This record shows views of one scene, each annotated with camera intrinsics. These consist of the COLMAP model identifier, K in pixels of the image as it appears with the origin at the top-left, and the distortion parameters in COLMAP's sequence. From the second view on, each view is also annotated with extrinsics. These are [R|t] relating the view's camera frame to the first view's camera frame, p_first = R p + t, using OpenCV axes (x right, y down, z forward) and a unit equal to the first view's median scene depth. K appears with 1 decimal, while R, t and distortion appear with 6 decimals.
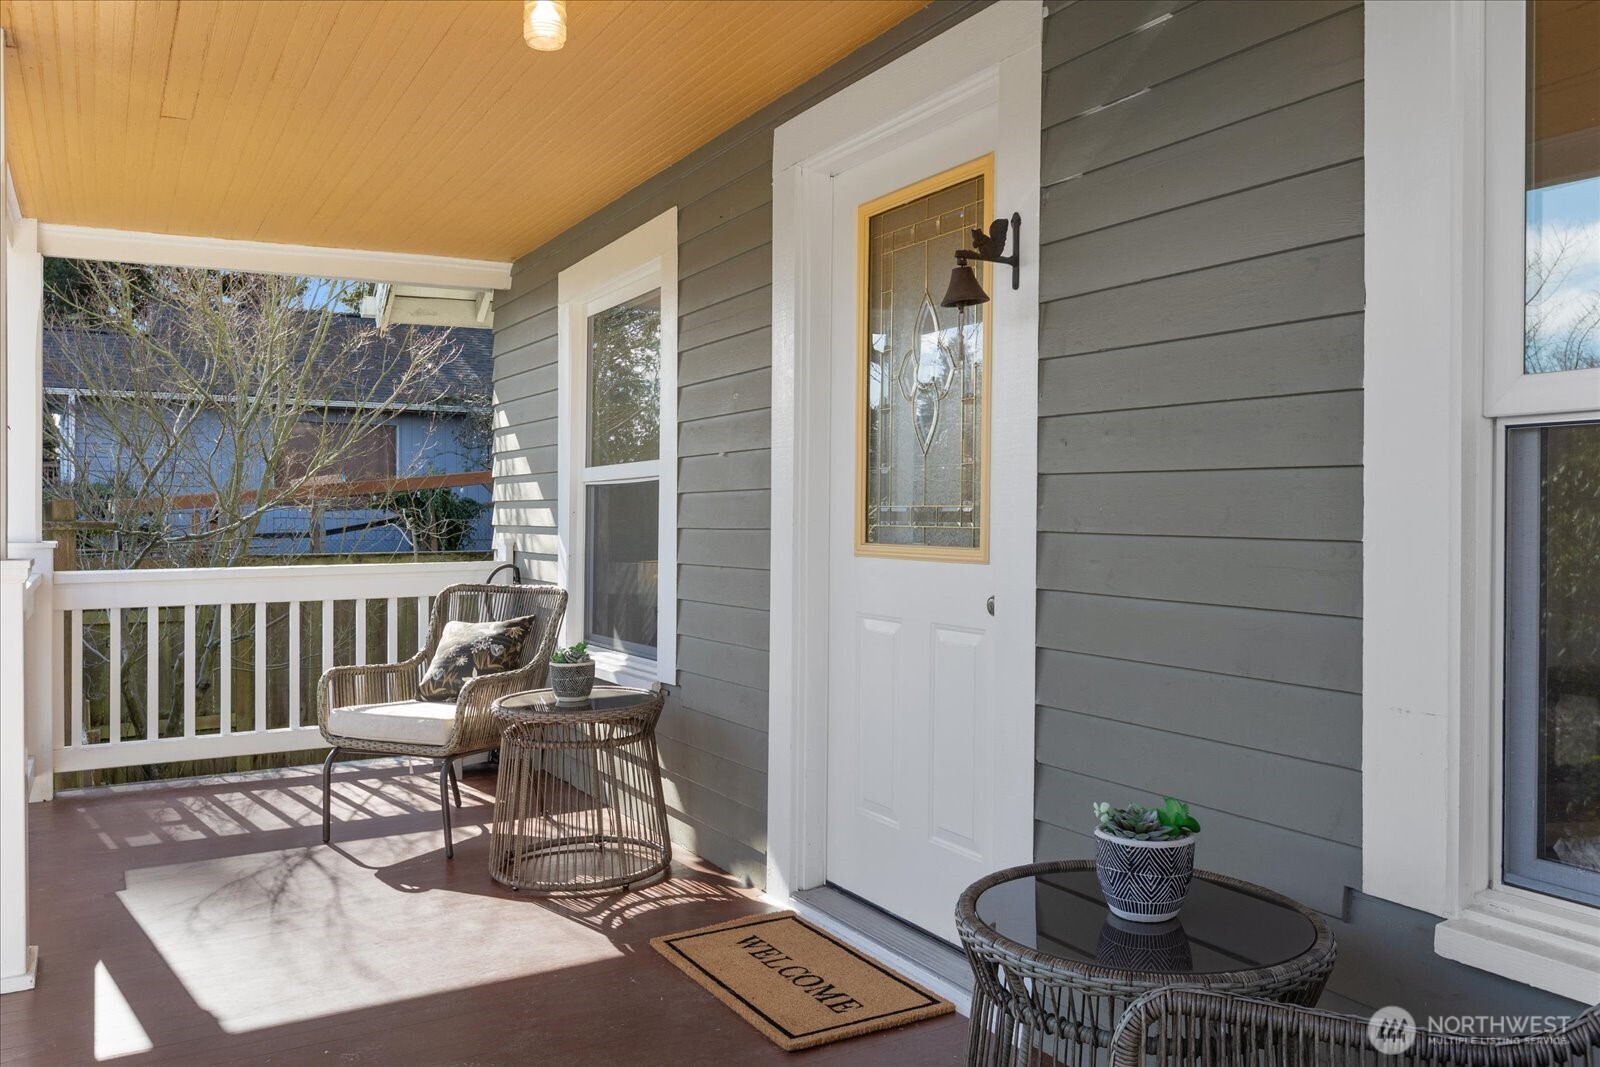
lens RADIAL K [[1283.7, 0, 800.0], [0, 1283.7, 533.5], [0, 0, 1]] dist [0.003202, 0.002737]
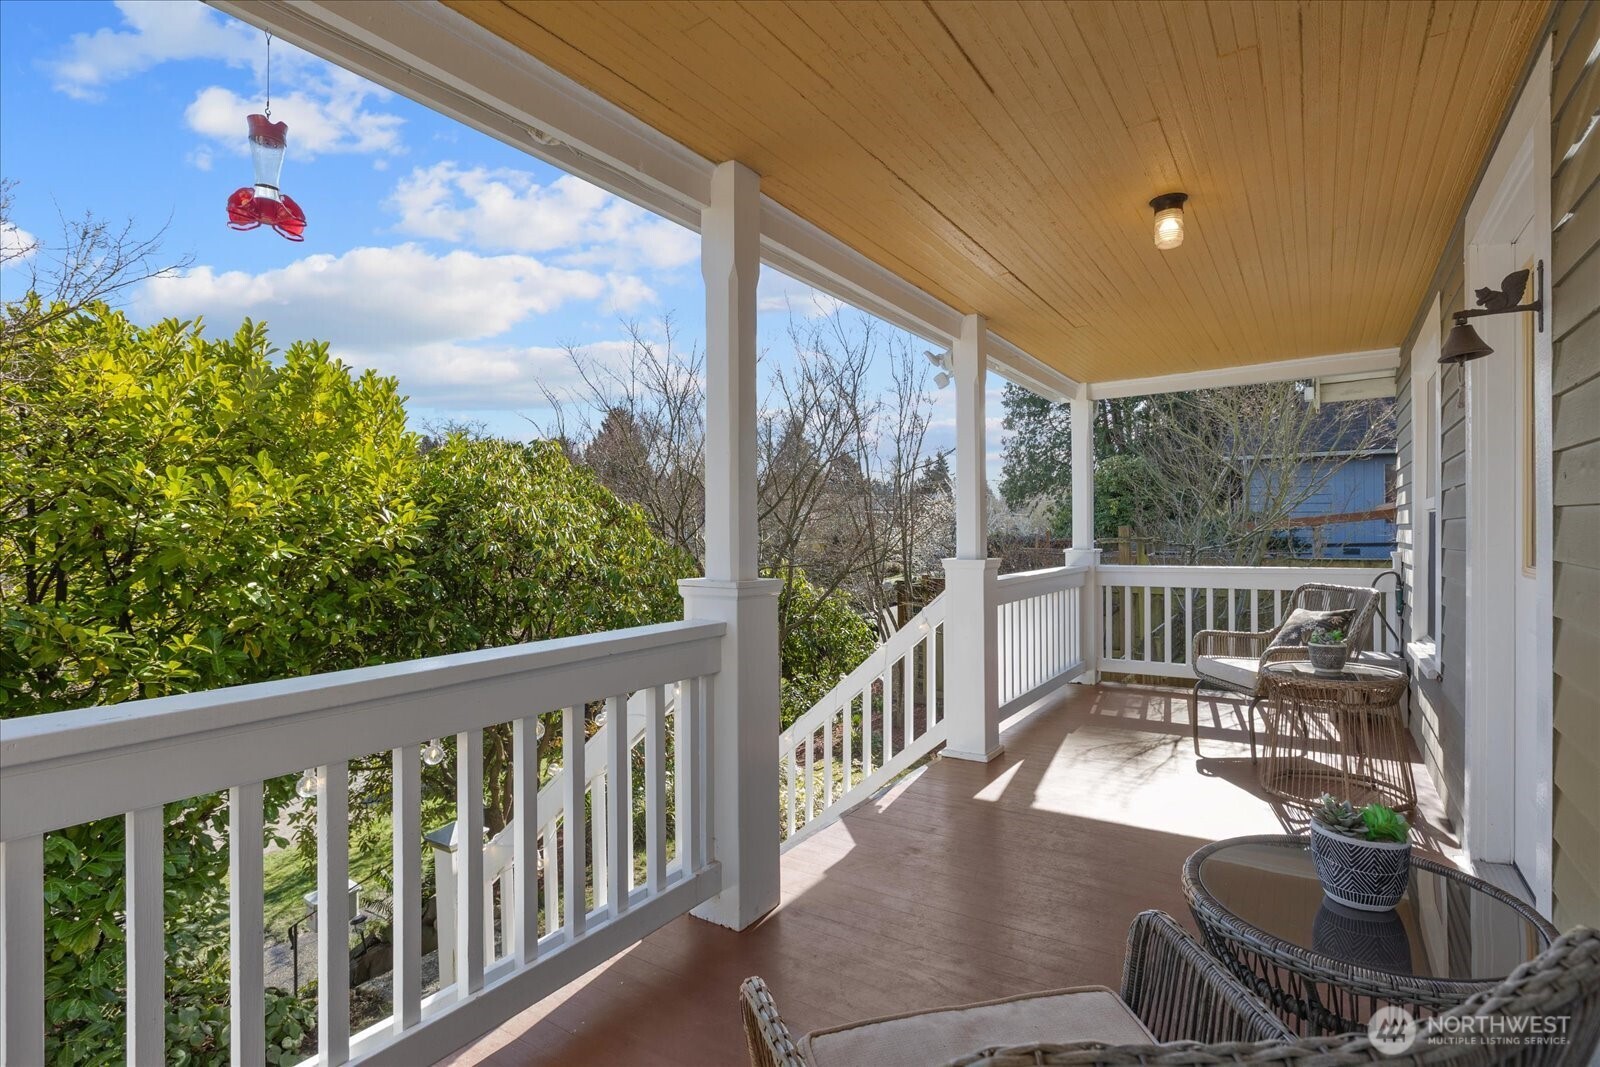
lens RADIAL K [[769.3, 0, 800.0], [0, 769.3, 533.5], [0, 0, 1]] dist [-0.001662, -0.000396]
pose [[0.456527, -0.002018, -0.889707, 0.292602], [-0.005929, 0.999968, -0.005310, -0.010801], [0.889690, 0.007699, 0.456501, 0.108604]]
